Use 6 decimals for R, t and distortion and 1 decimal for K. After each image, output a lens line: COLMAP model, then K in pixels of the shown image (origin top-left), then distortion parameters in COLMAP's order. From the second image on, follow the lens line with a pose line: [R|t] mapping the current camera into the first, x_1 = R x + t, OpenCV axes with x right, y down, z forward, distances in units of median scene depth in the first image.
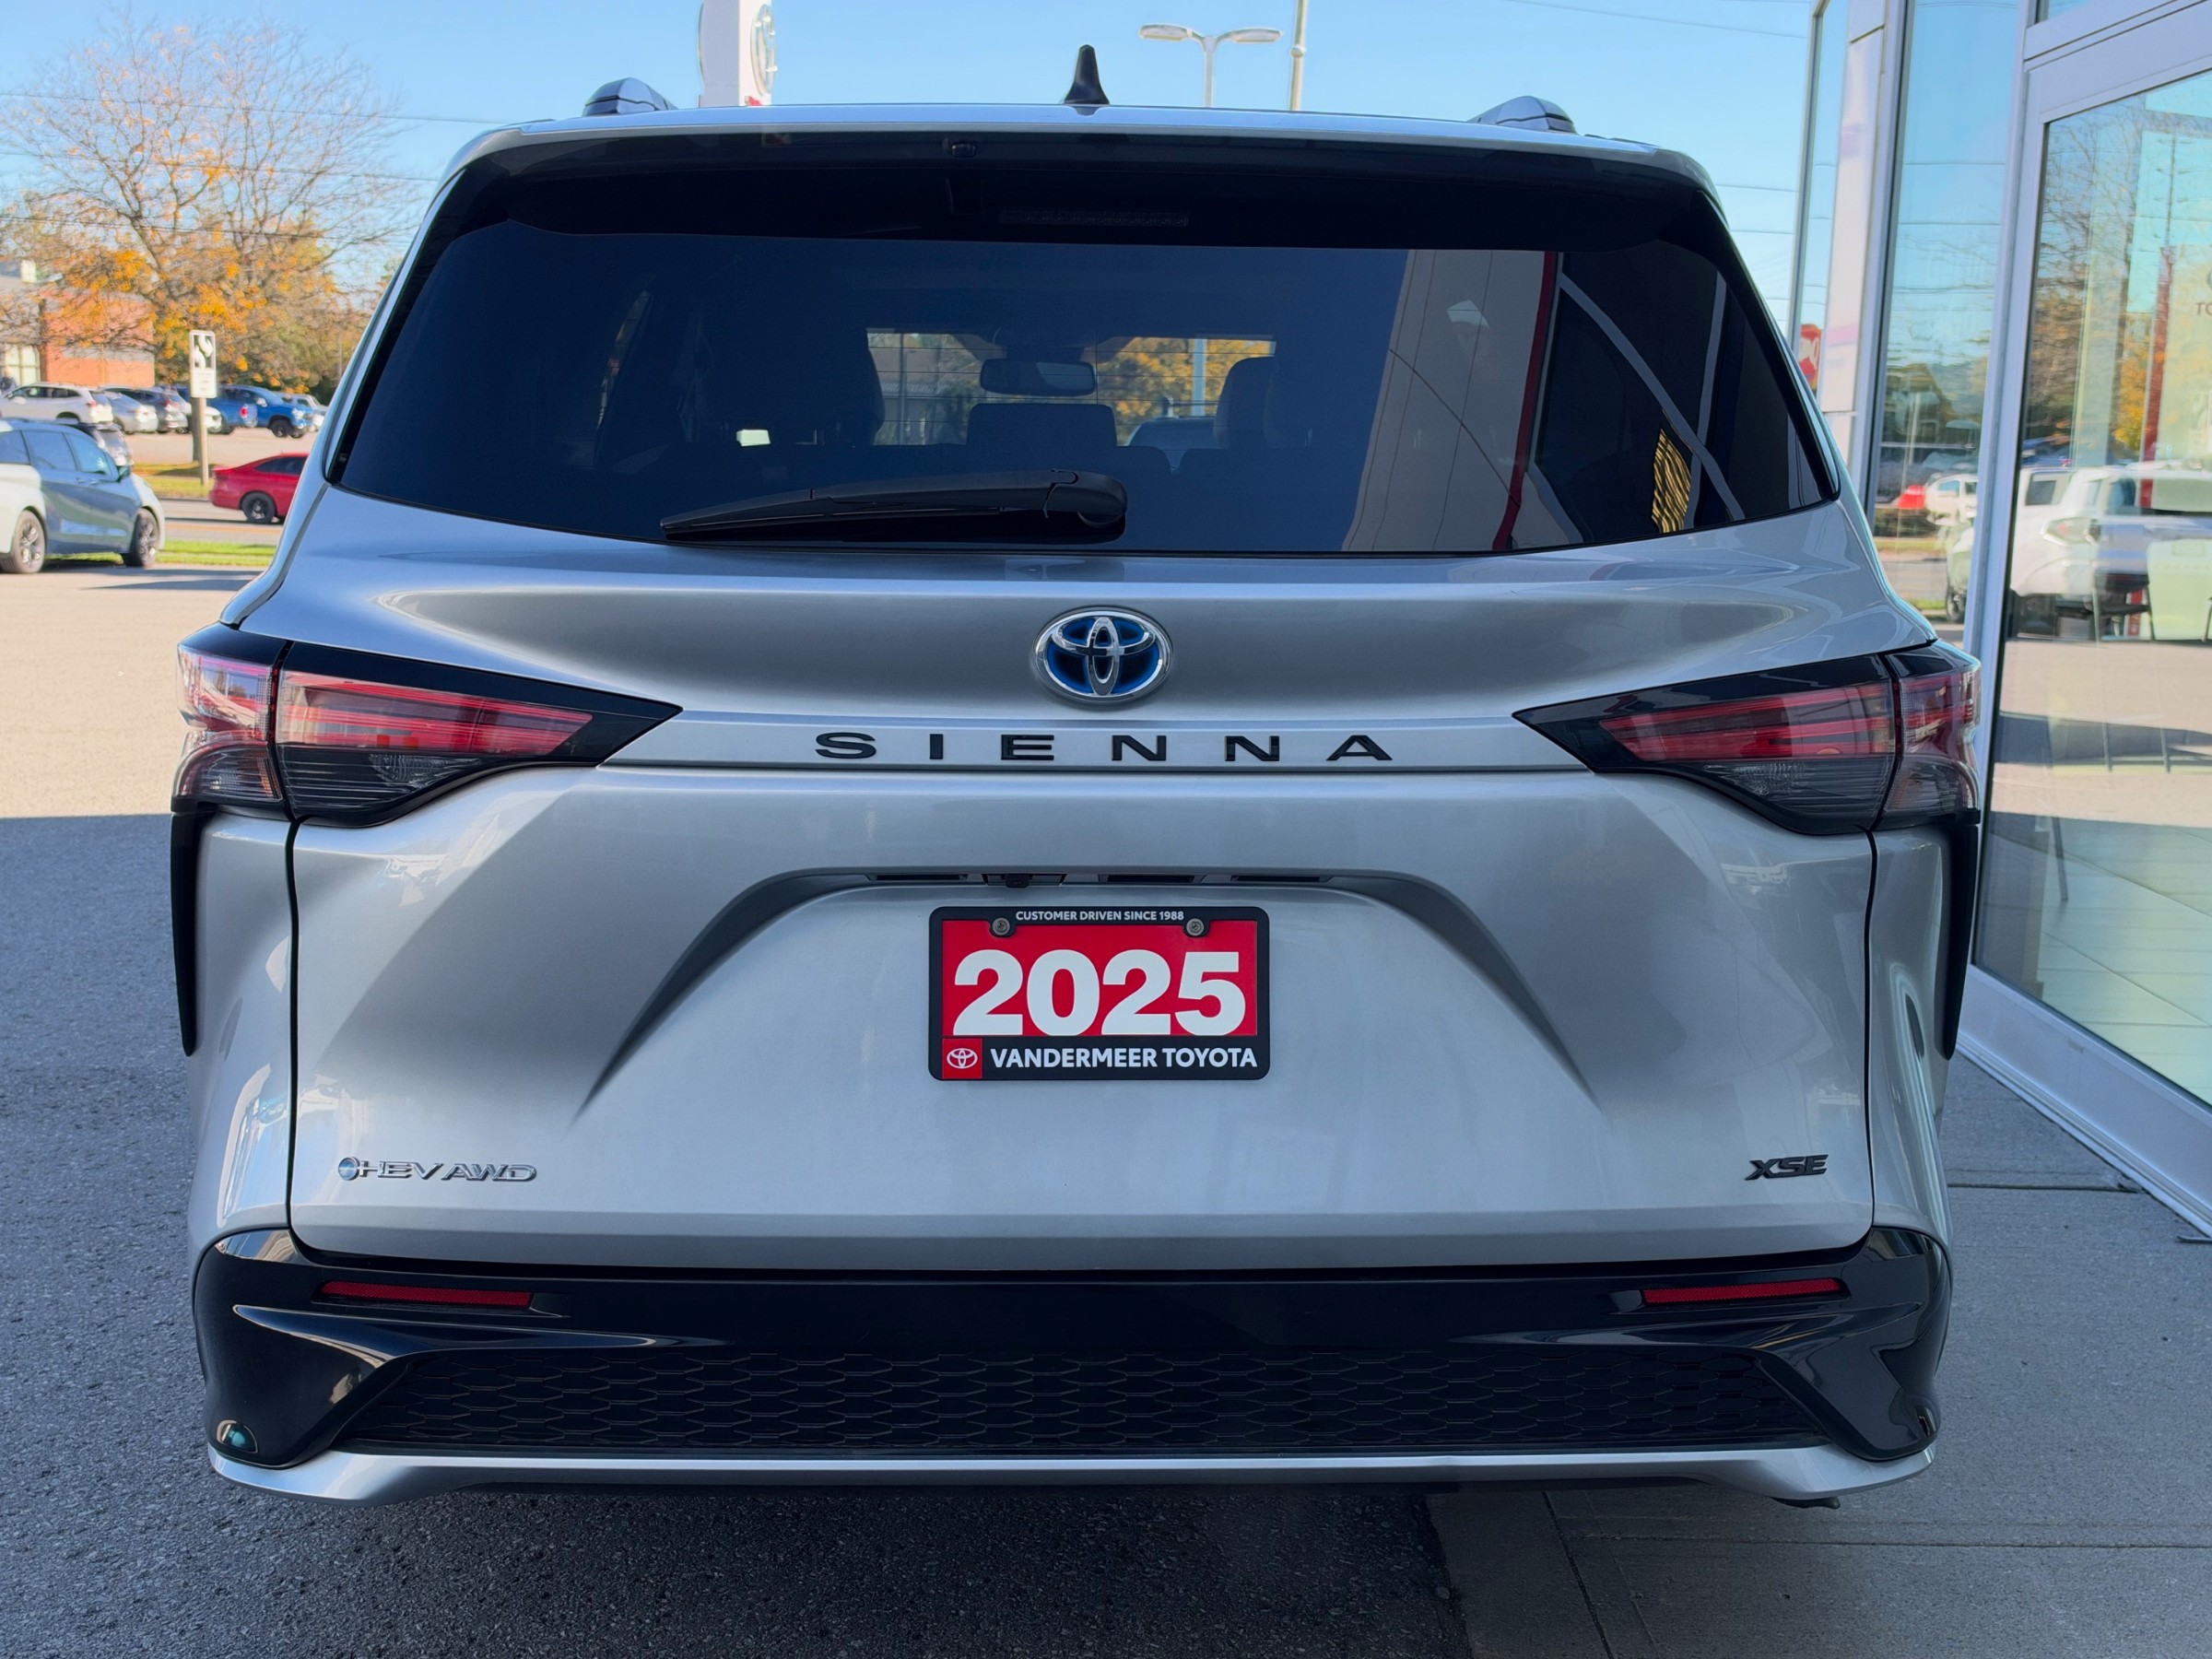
lens RADIAL K [[2417.7, 0, 1106.0], [0, 2417.7, 829.5], [0, 0, 1]] dist [0.160922, -0.023703]
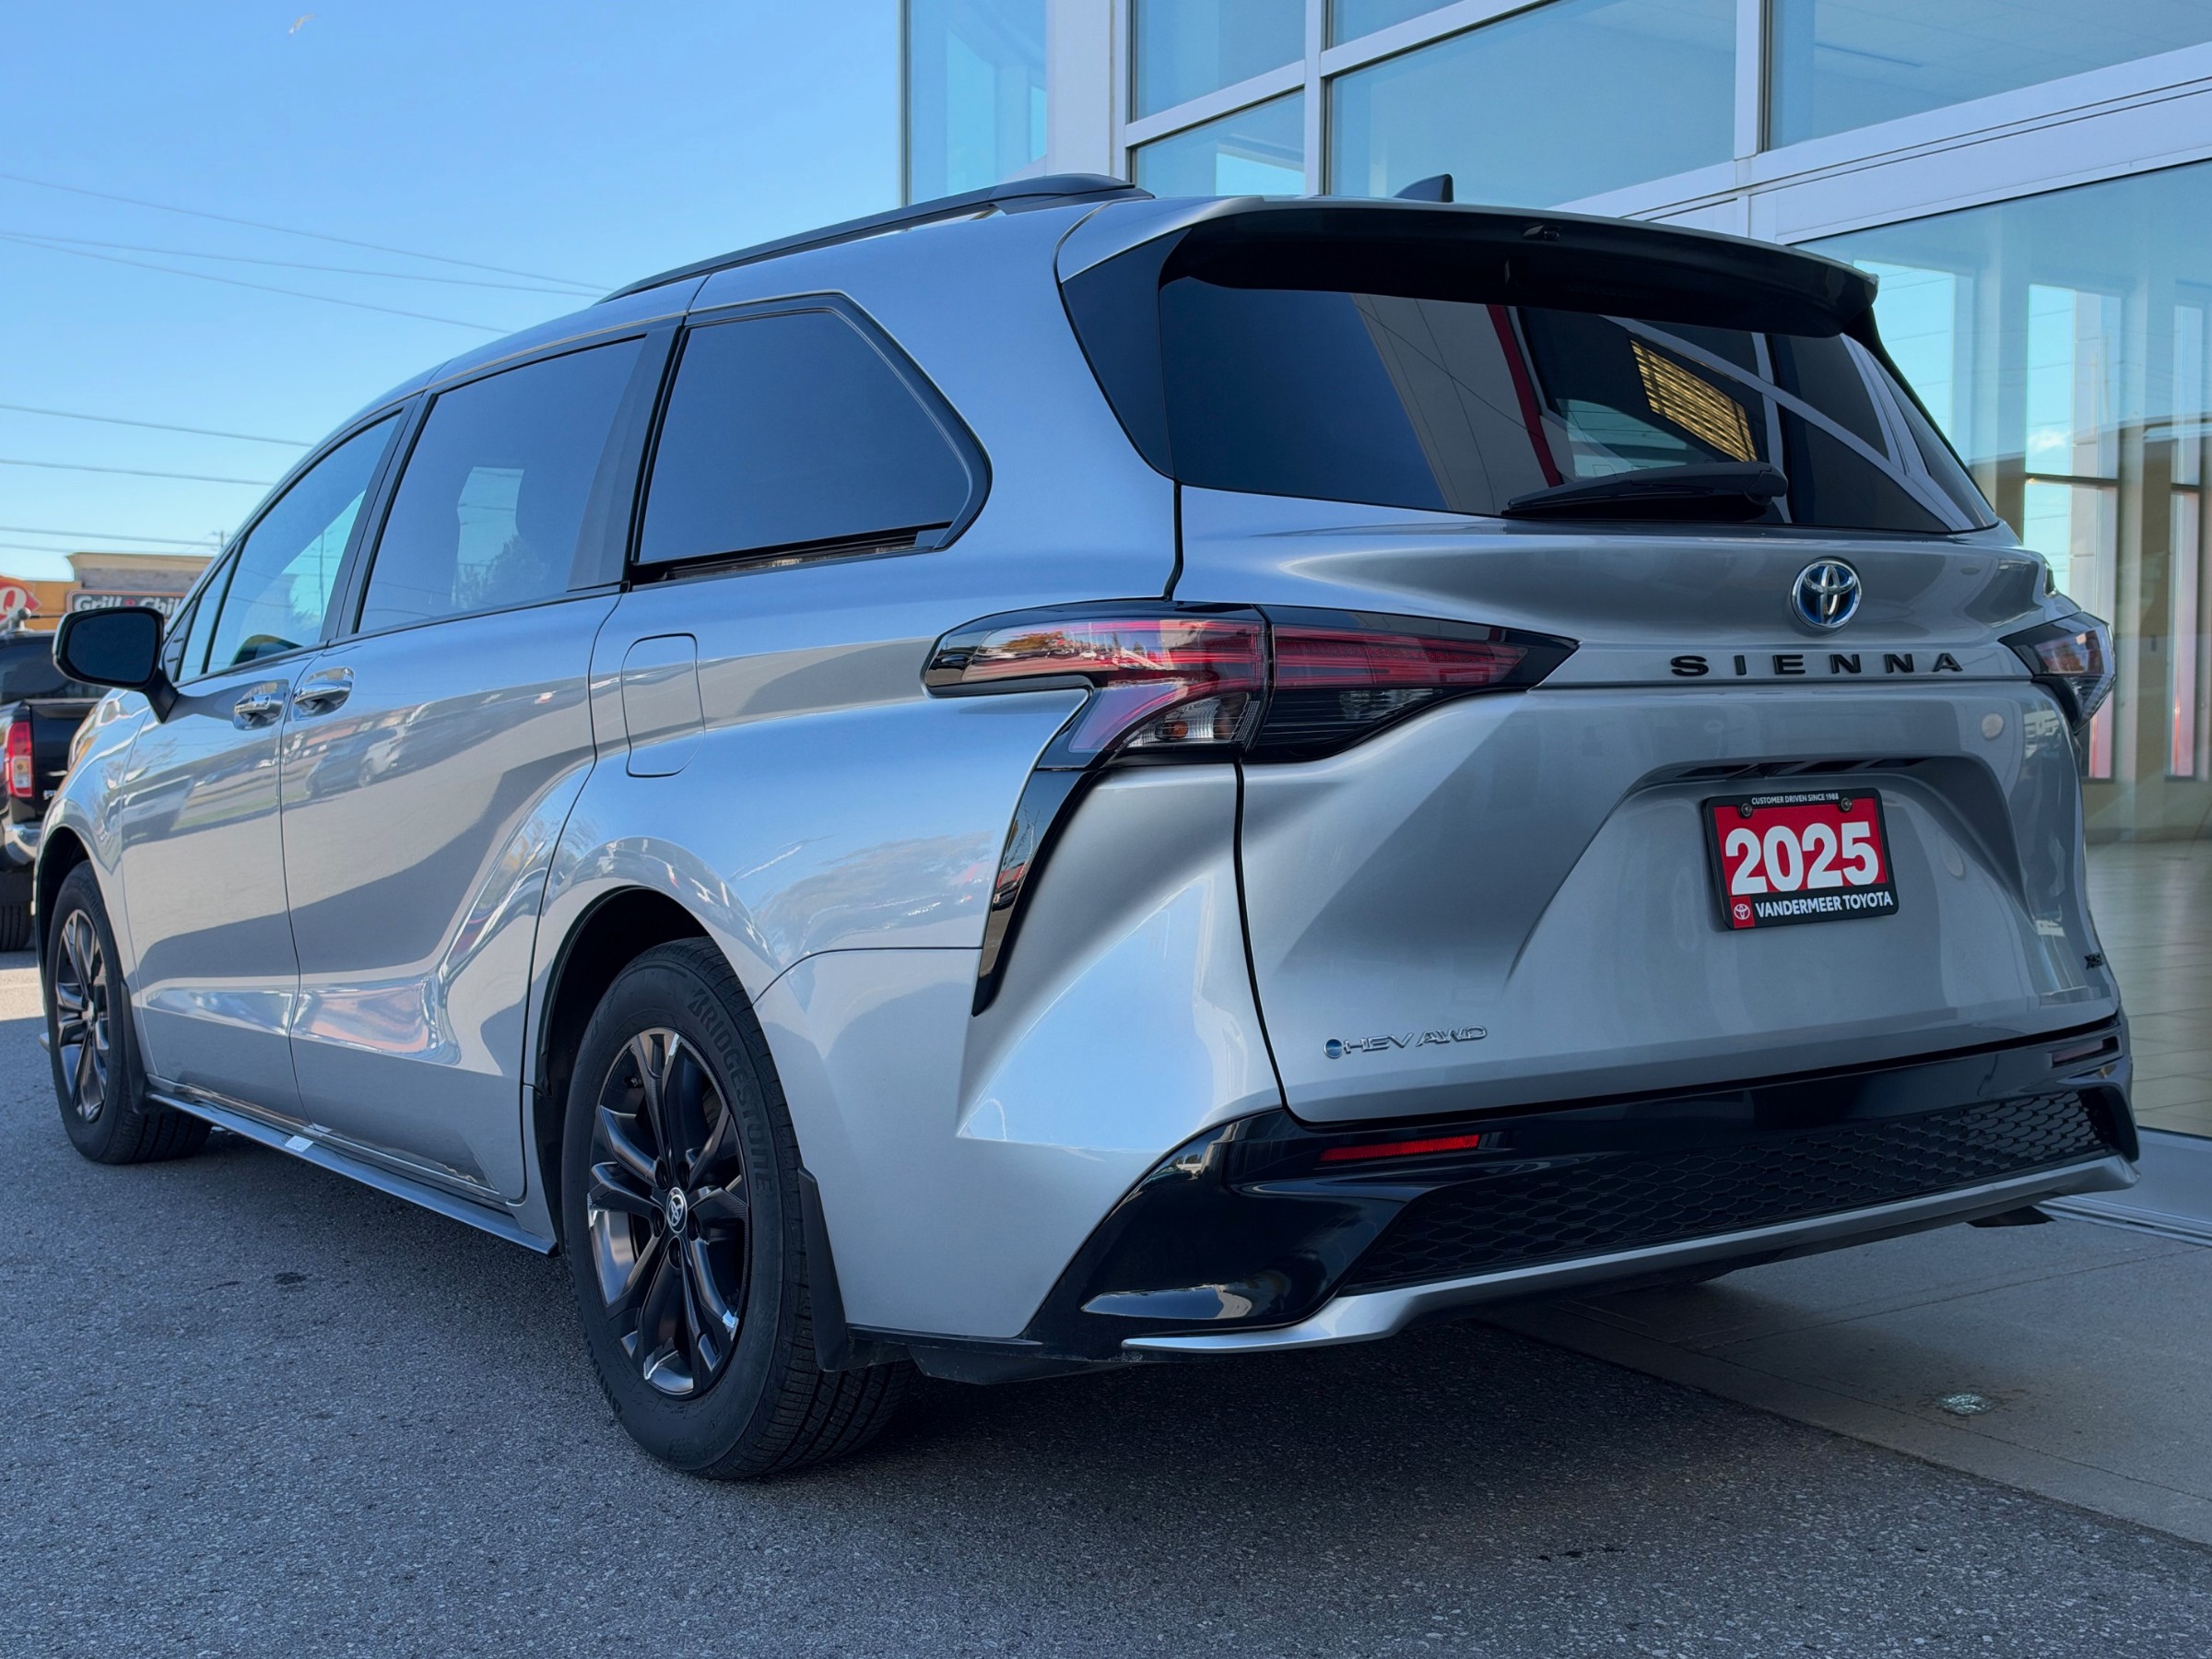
lens RADIAL K [[2417.7, 0, 1106.0], [0, 2417.7, 829.5], [0, 0, 1]] dist [0.160922, -0.023703]
pose [[0.848030, -0.052978, 0.527293, -1.020939], [0.102868, 0.992522, -0.065719, 0.101104], [-0.519868, 0.109973, 0.847138, 0.071895]]
